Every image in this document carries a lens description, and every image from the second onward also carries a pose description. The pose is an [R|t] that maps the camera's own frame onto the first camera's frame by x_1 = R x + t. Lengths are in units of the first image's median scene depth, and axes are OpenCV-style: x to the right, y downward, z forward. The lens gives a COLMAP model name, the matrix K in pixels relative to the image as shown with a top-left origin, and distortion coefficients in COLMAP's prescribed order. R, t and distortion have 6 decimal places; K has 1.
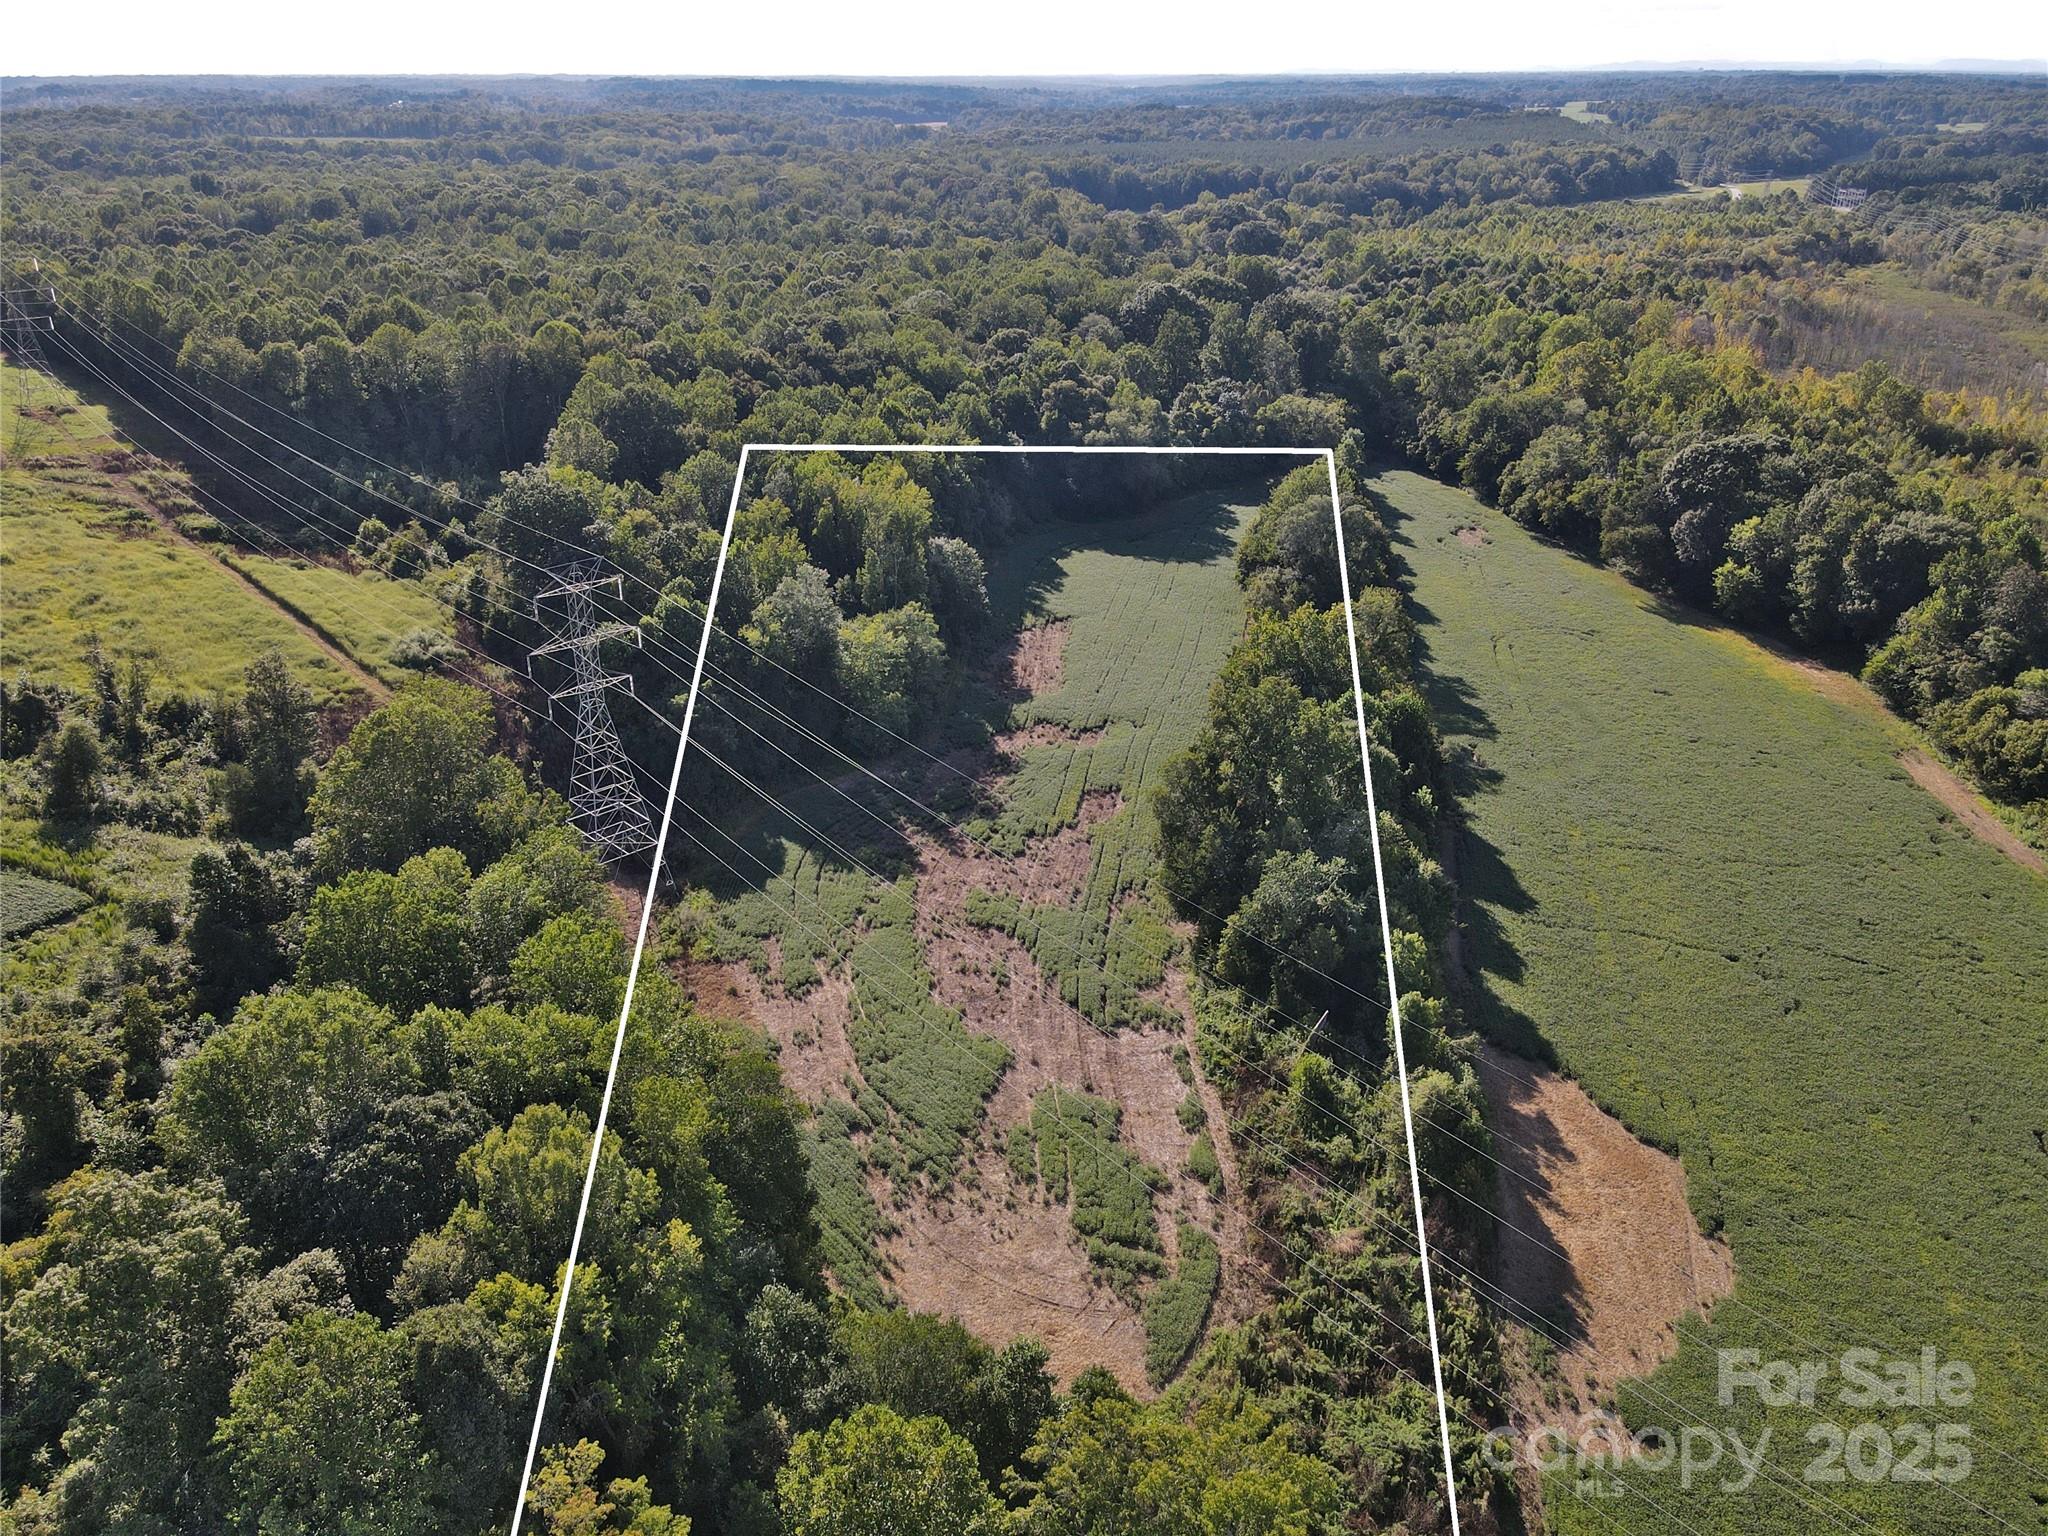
lens RADIAL K [[1501.4, 0, 1024.0], [0, 1501.4, 768.0], [0, 0, 1]] dist [0.011980, 0.011704]
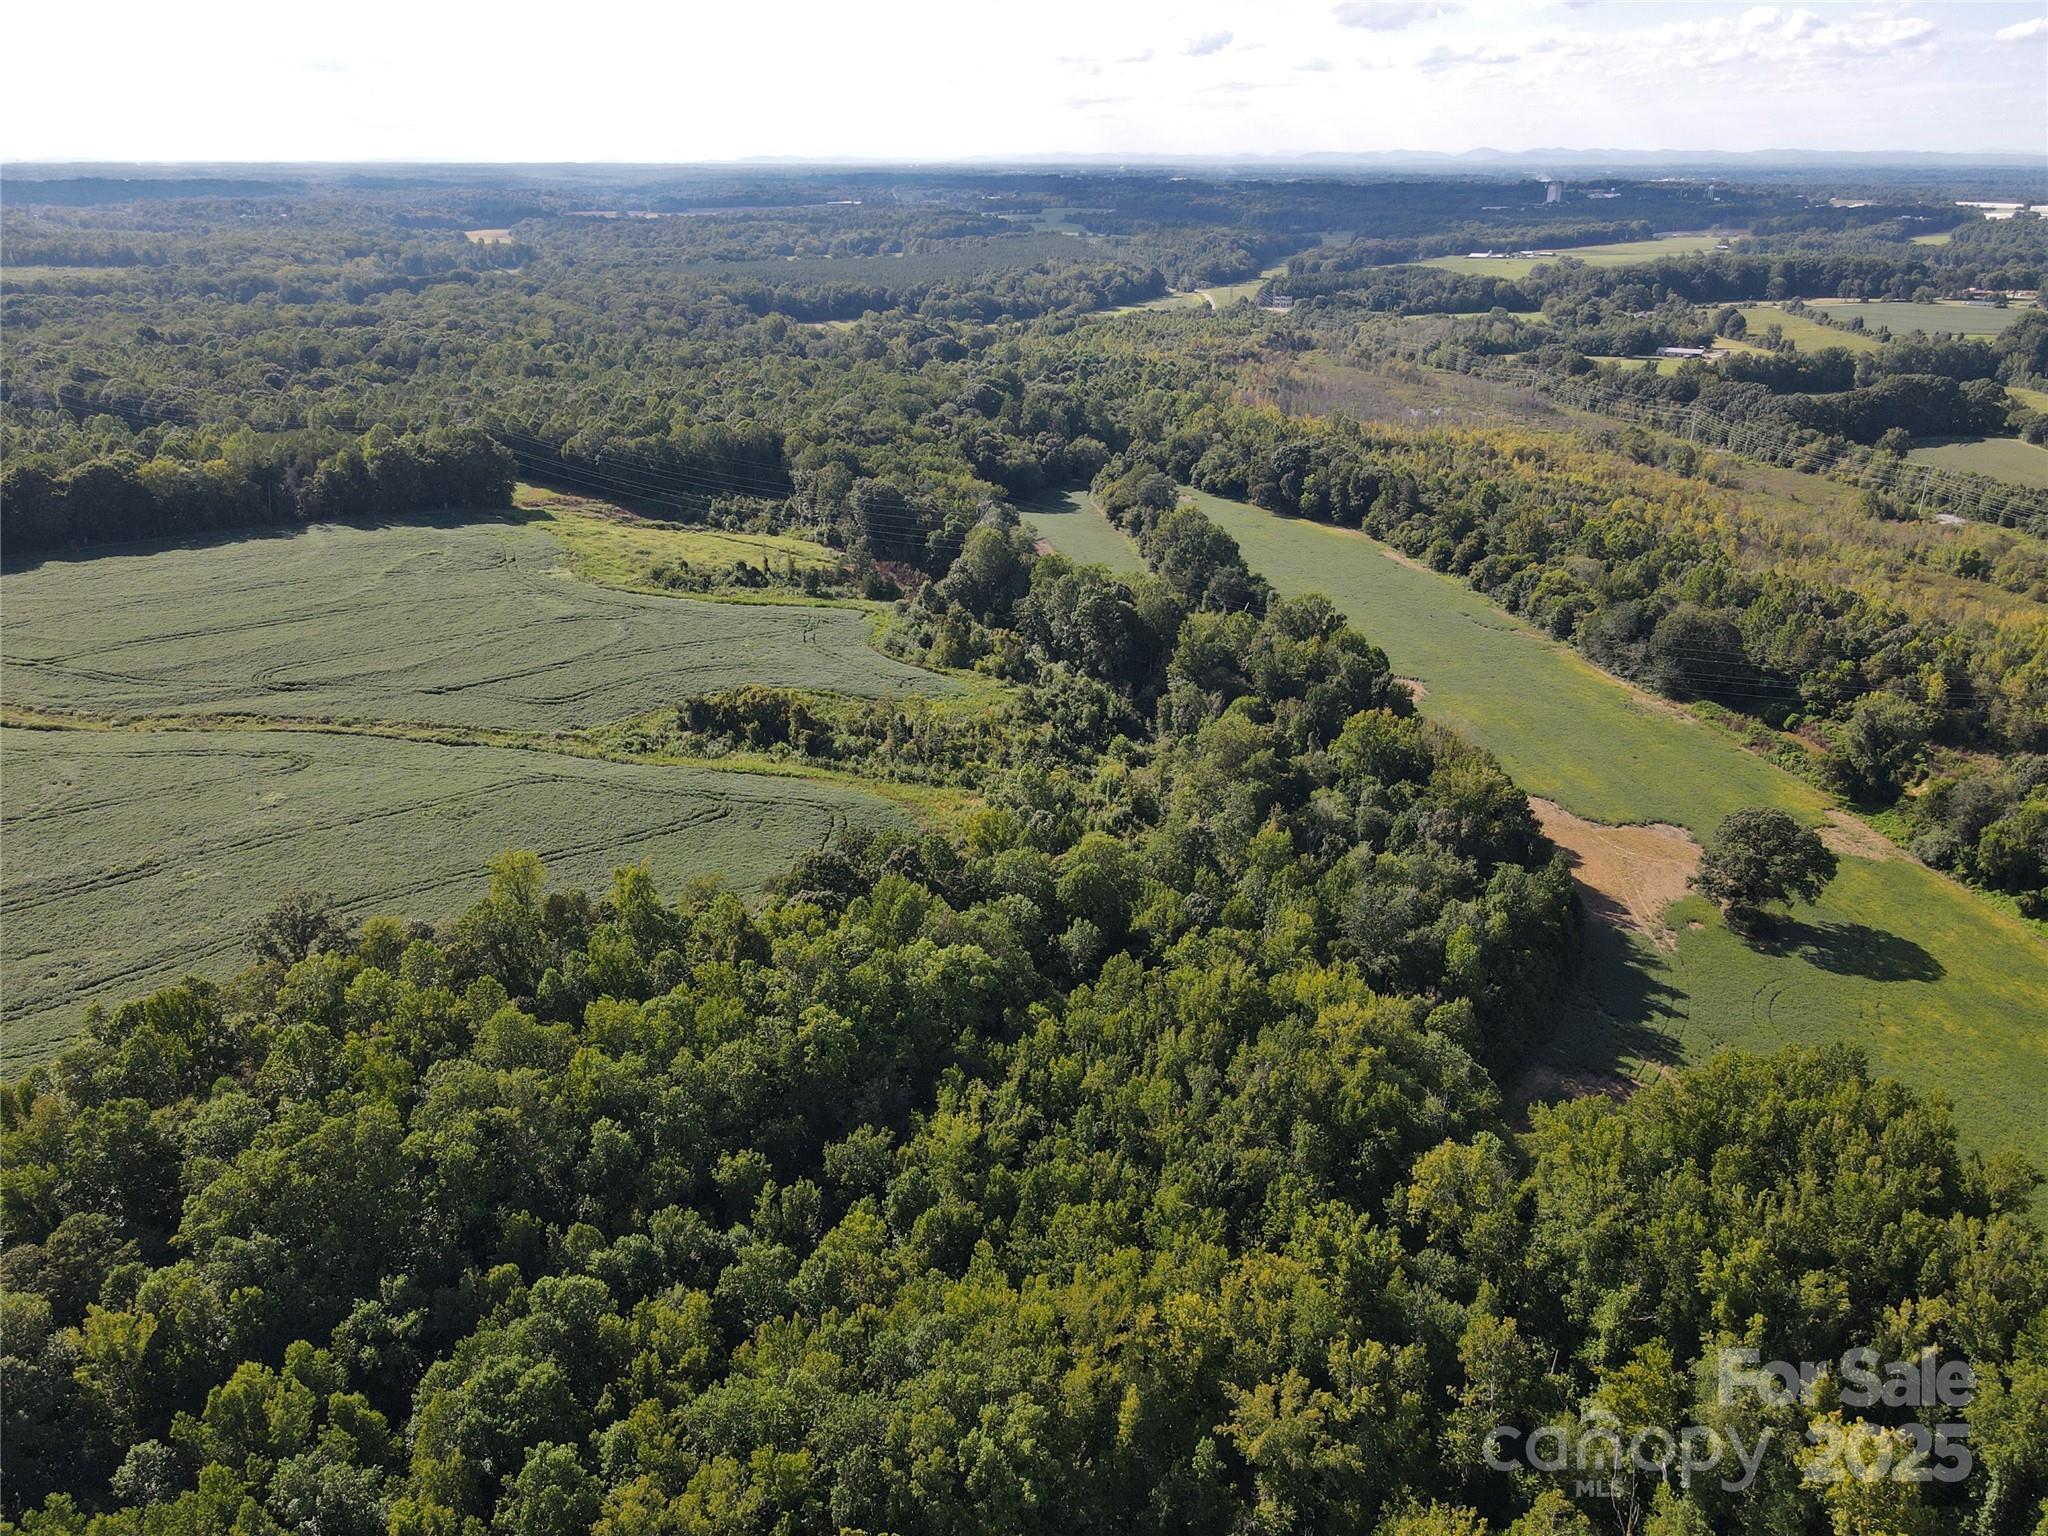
lens RADIAL K [[1502.9, 0, 1024.0], [0, 1502.9, 768.0], [0, 0, 1]] dist [0.003644, 0.022227]
pose [[0.945329, -0.119750, 0.303335, -0.698369], [0.134073, 0.990610, -0.026759, 0.286256], [-0.297282, 0.065965, 0.952508, -1.065647]]
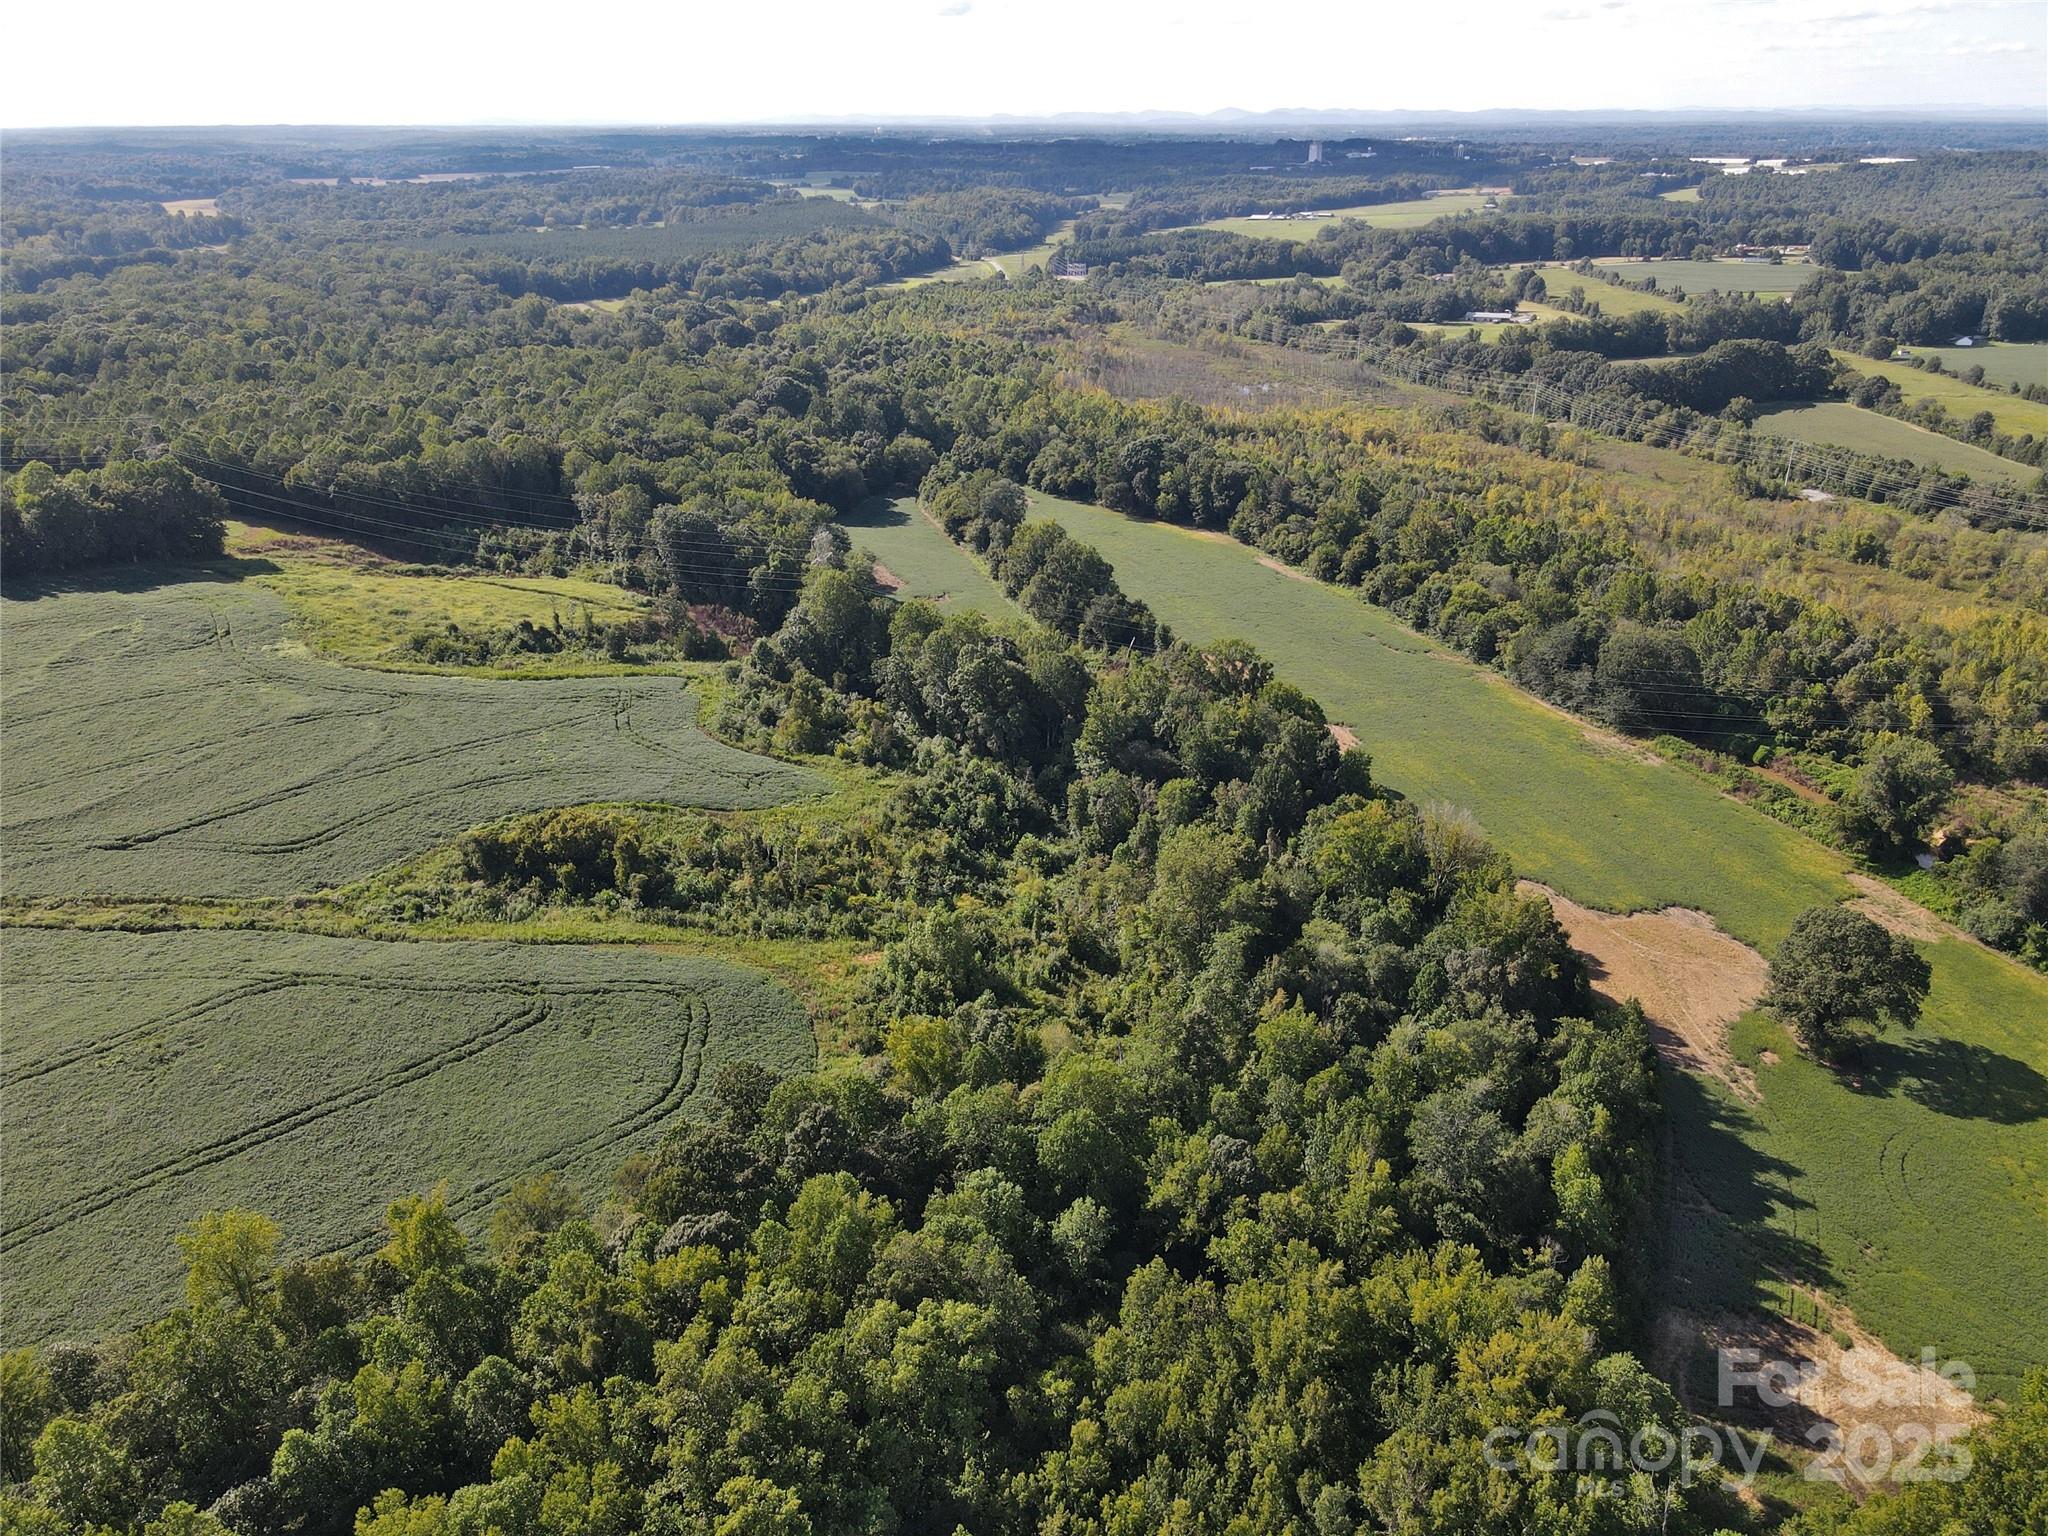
lens RADIAL K [[1504.5, 0, 1024.0], [0, 1504.5, 768.0], [0, 0, 1]] dist [-0.003799, 0.038935]
pose [[0.885431, -0.185407, 0.426188, -0.665747], [0.196684, 0.980304, 0.017844, 0.163285], [-0.421102, 0.068025, 0.904459, -0.802232]]
